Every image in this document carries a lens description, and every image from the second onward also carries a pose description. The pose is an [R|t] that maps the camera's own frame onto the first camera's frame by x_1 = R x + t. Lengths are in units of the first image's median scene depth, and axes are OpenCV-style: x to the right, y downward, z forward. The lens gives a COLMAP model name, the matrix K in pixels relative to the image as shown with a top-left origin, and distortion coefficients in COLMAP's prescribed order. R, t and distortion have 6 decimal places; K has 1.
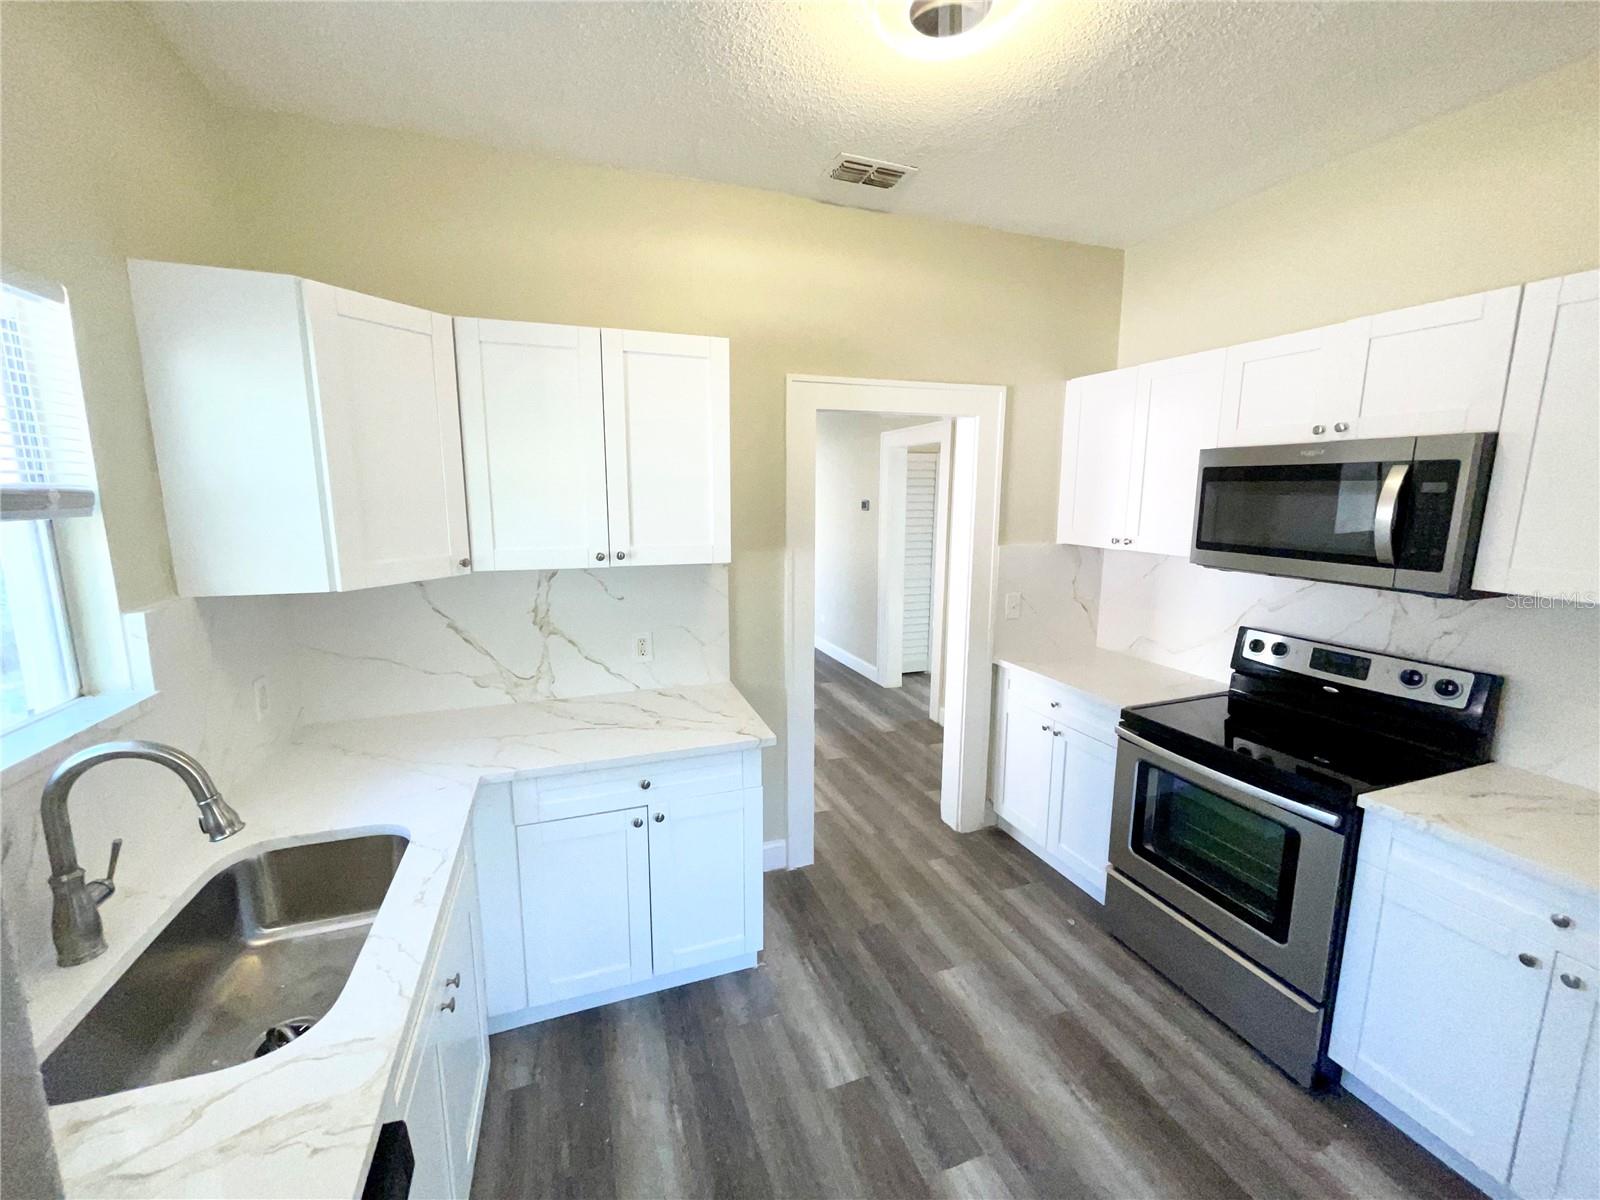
lens RADIAL K [[649.4, 0, 800.2], [0, 649.4, 600.1], [0, 0, 1]] dist [-0.005167, 0.002501]
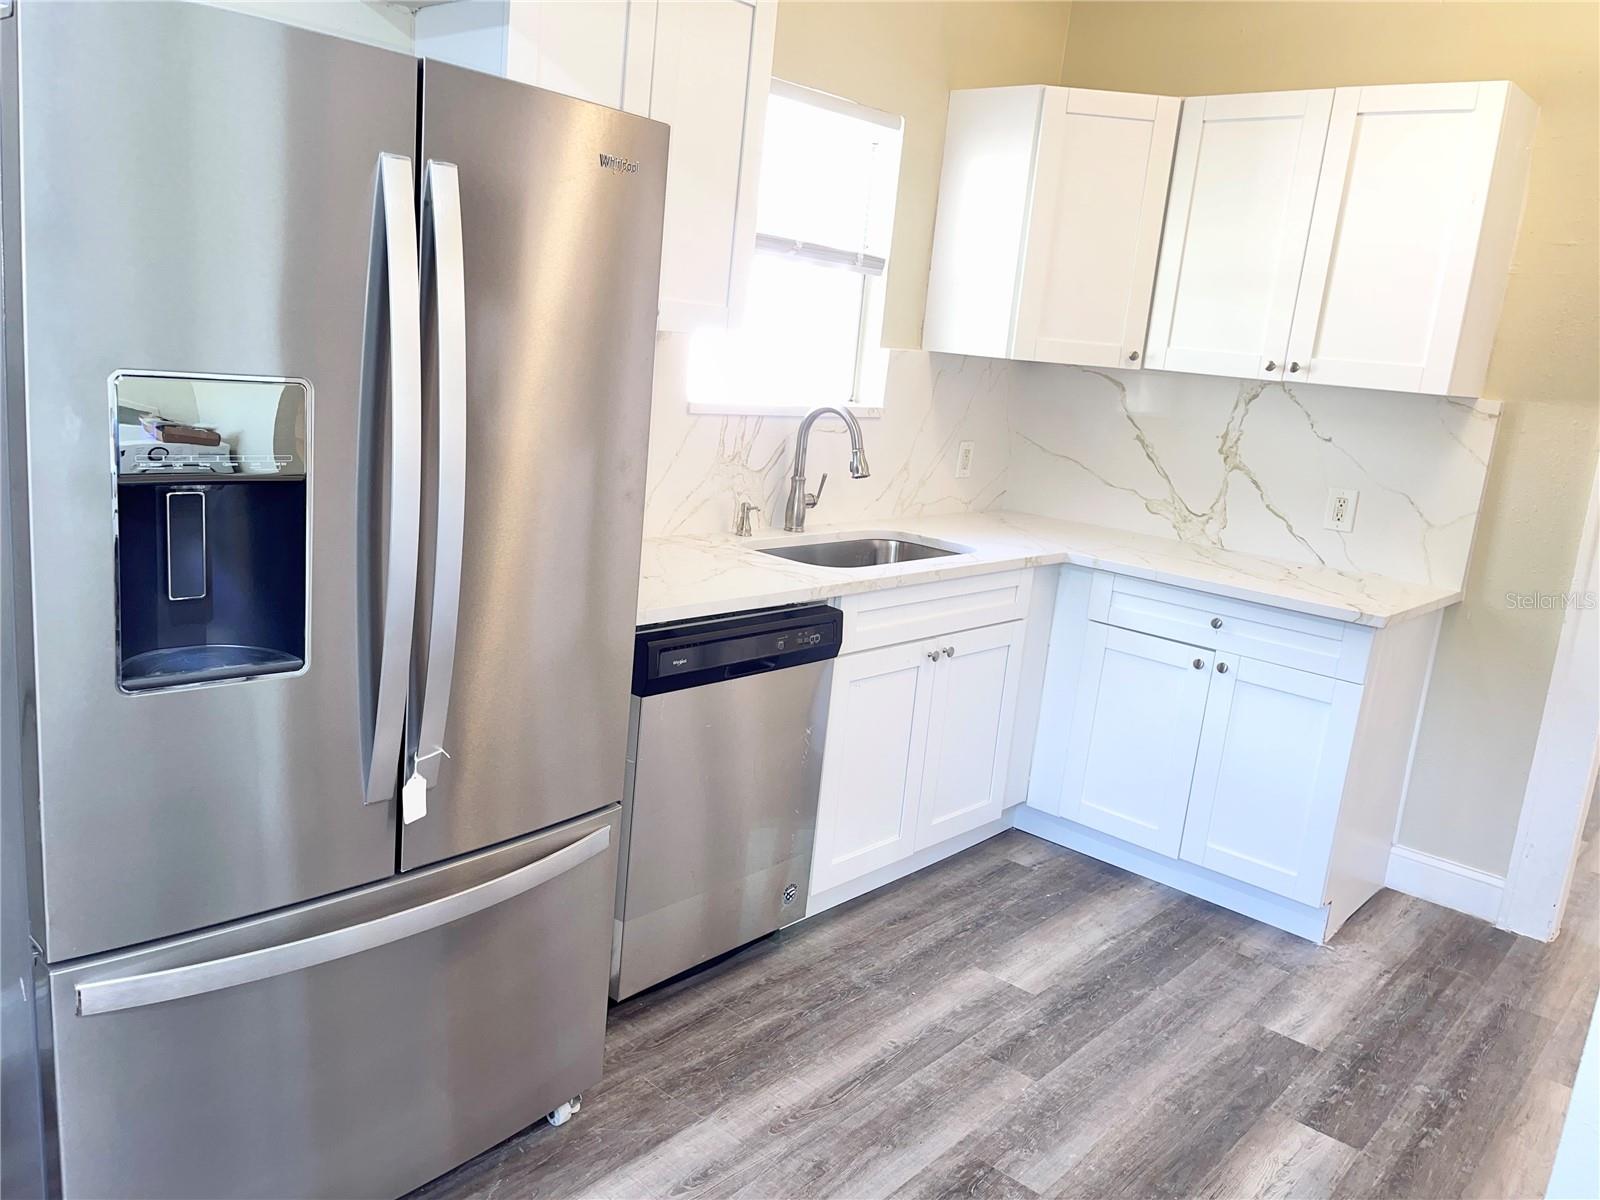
lens RADIAL K [[1208.7, 0, 799.3], [0, 1208.7, 599.9], [0, 0, 1]] dist [0.011922, -0.010496]
pose [[0.474021, 0.223272, -0.851735, 0.855216], [-0.232275, 0.964761, 0.123631, 0.184233], [0.849324, 0.139233, 0.509178, -0.289273]]
